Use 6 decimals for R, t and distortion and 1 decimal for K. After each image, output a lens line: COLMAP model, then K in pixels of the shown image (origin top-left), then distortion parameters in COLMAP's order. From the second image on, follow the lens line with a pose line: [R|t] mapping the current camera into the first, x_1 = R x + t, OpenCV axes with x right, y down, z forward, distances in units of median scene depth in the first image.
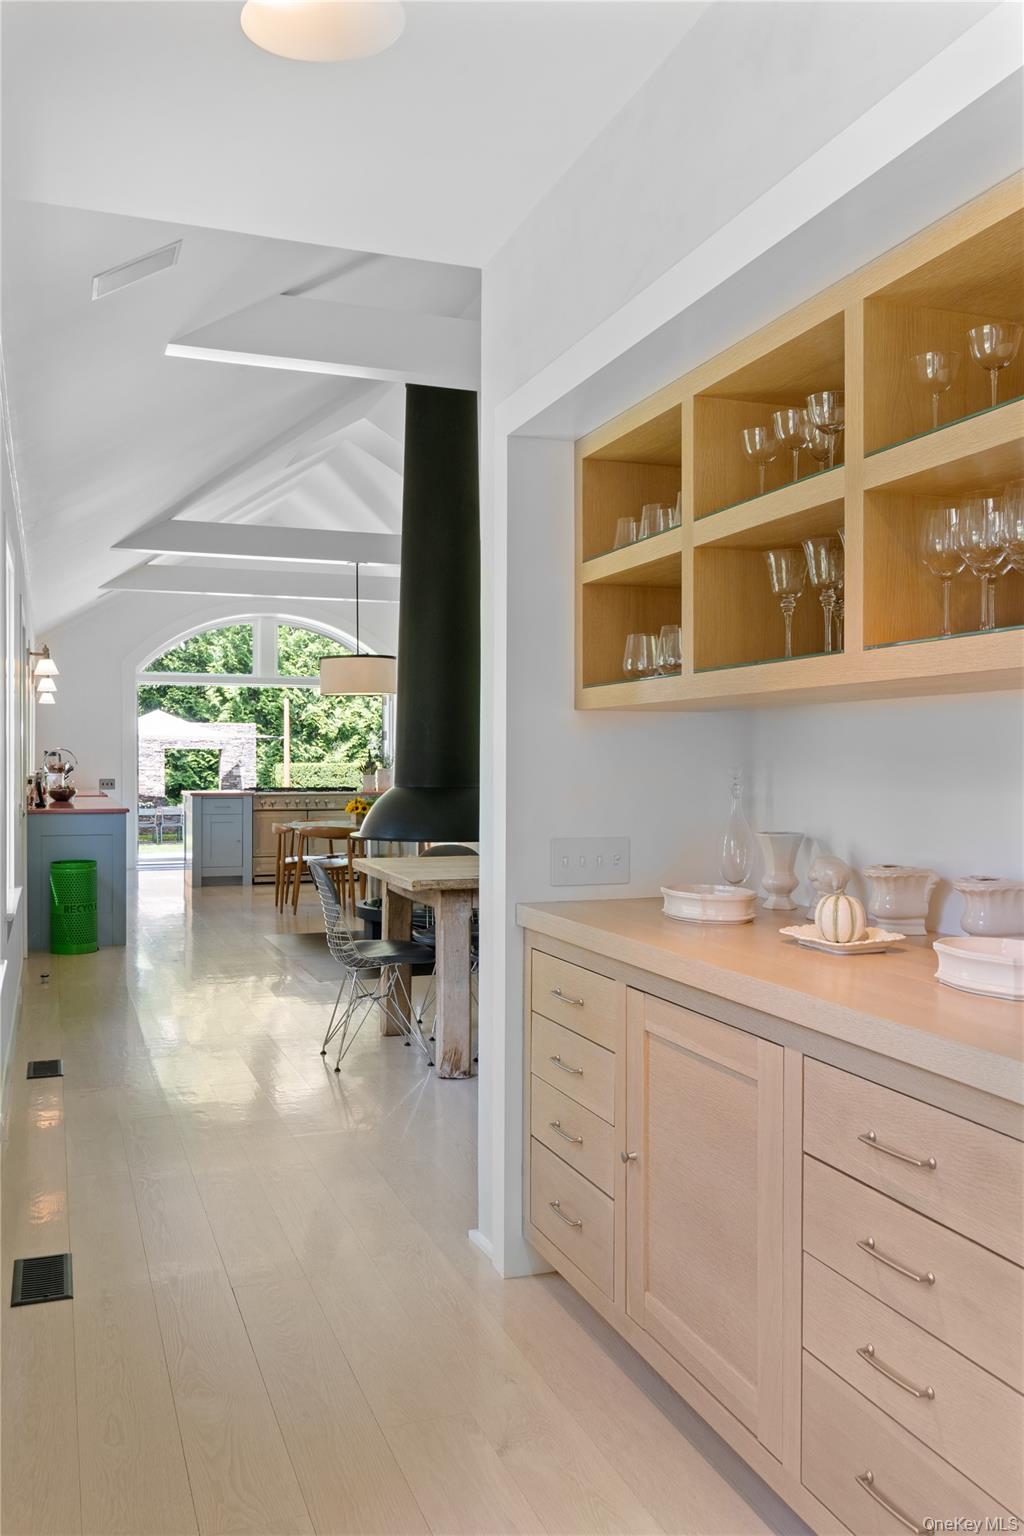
lens RADIAL K [[1262.7, 0, 512.0], [0, 1262.7, 768.0], [0, 0, 1]] dist [0.008465, 0.001029]
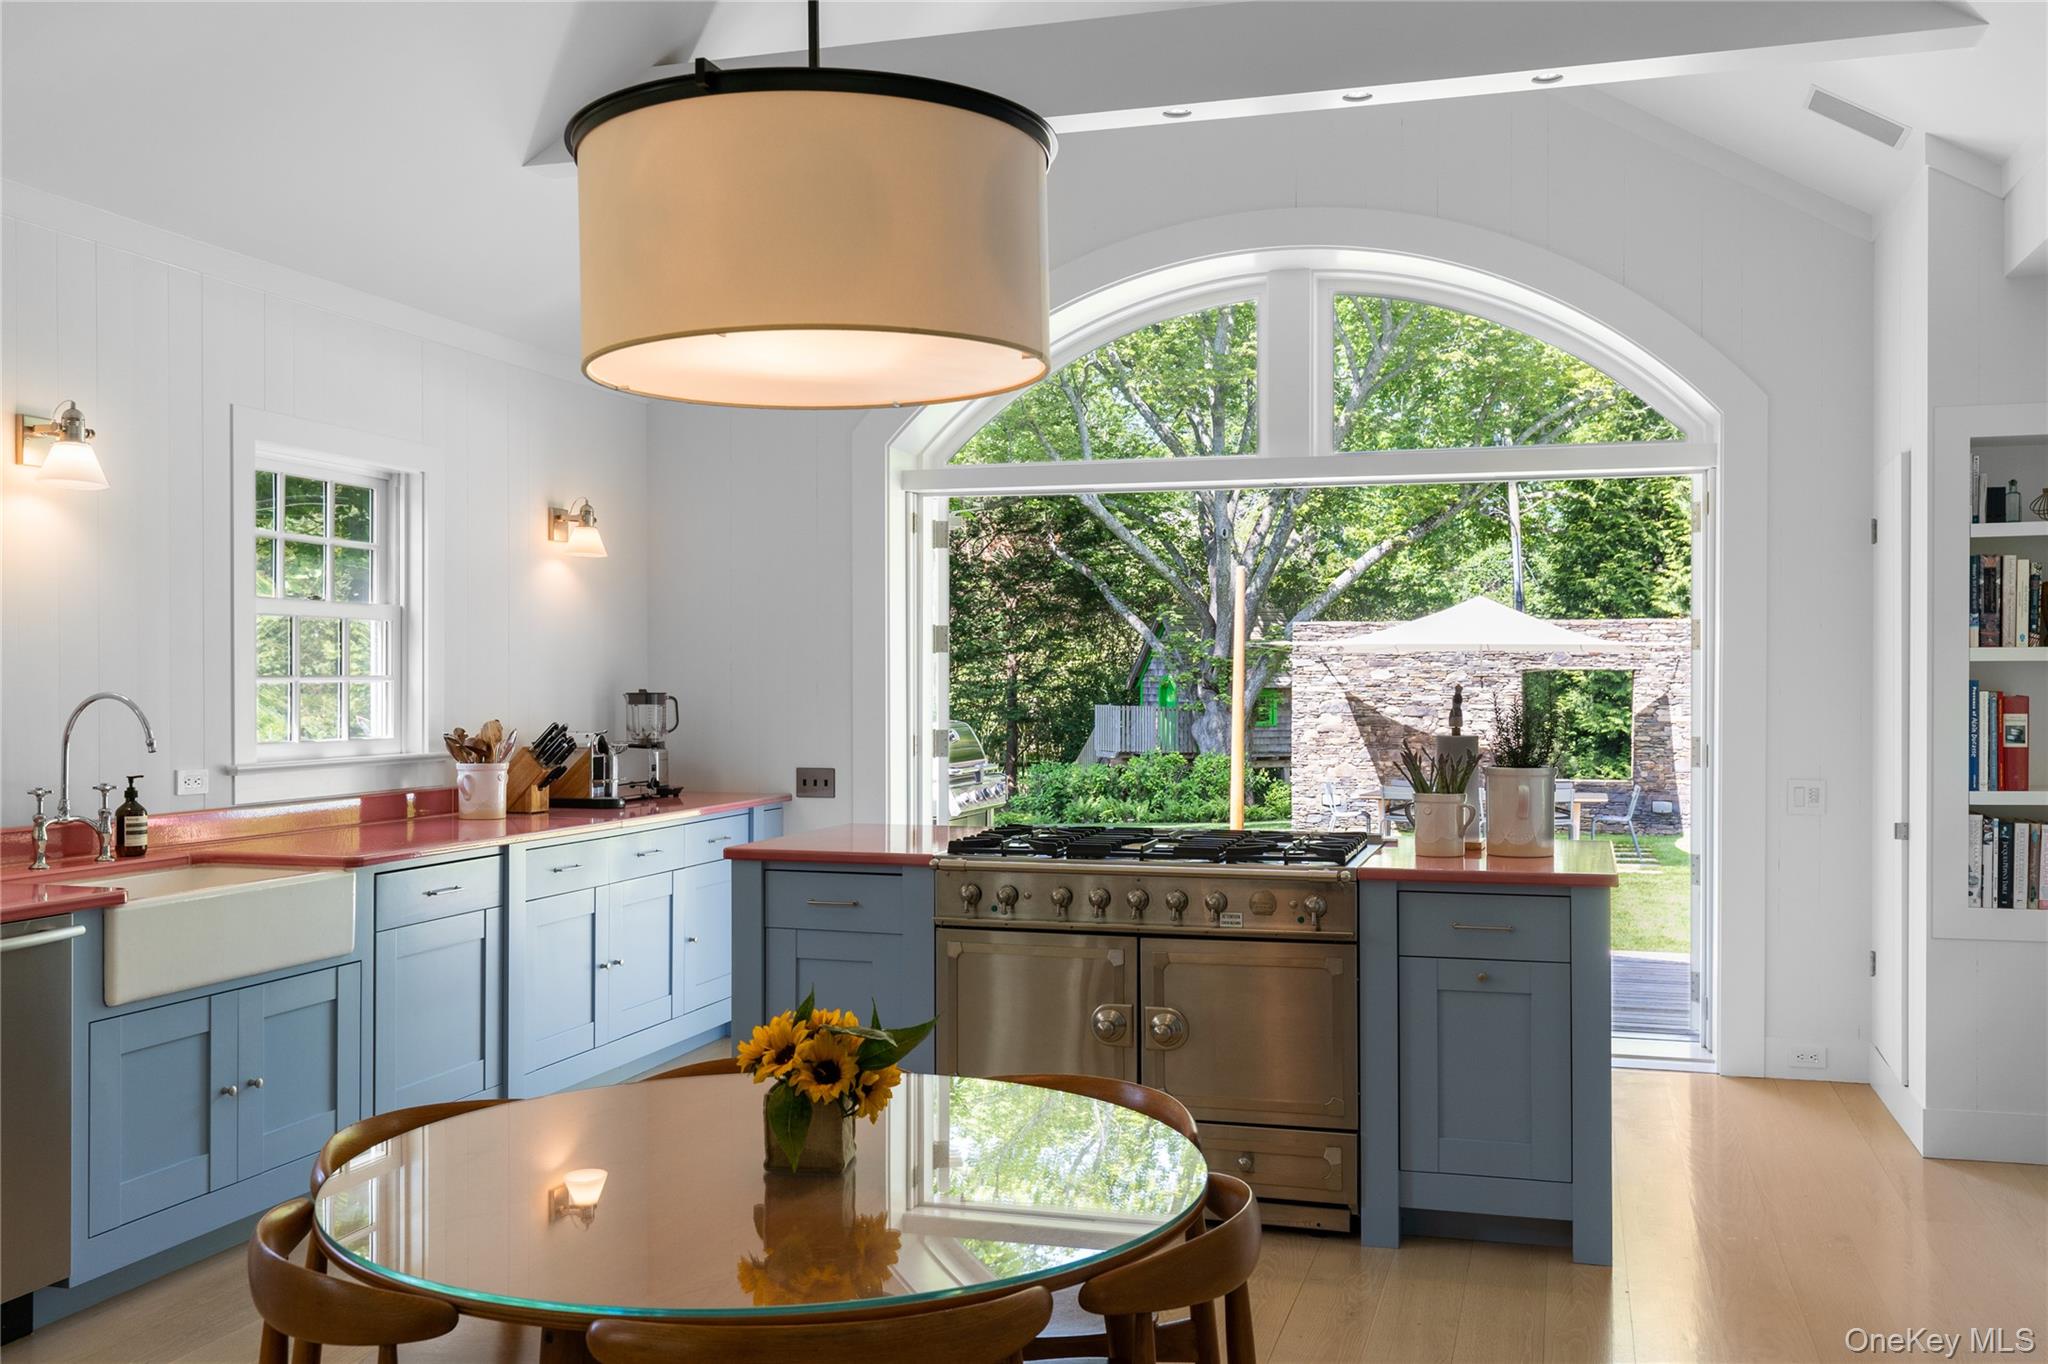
lens RADIAL K [[1808.0, 0, 1024.0], [0, 1808.0, 682.0], [0, 0, 1]] dist [0.048690, 0.000414]
pose [[0.799055, -0.000074, -0.601258, 0.016993], [-0.003468, 0.999983, -0.004733, -0.006838], [0.601248, 0.005867, 0.799041, 0.318233]]
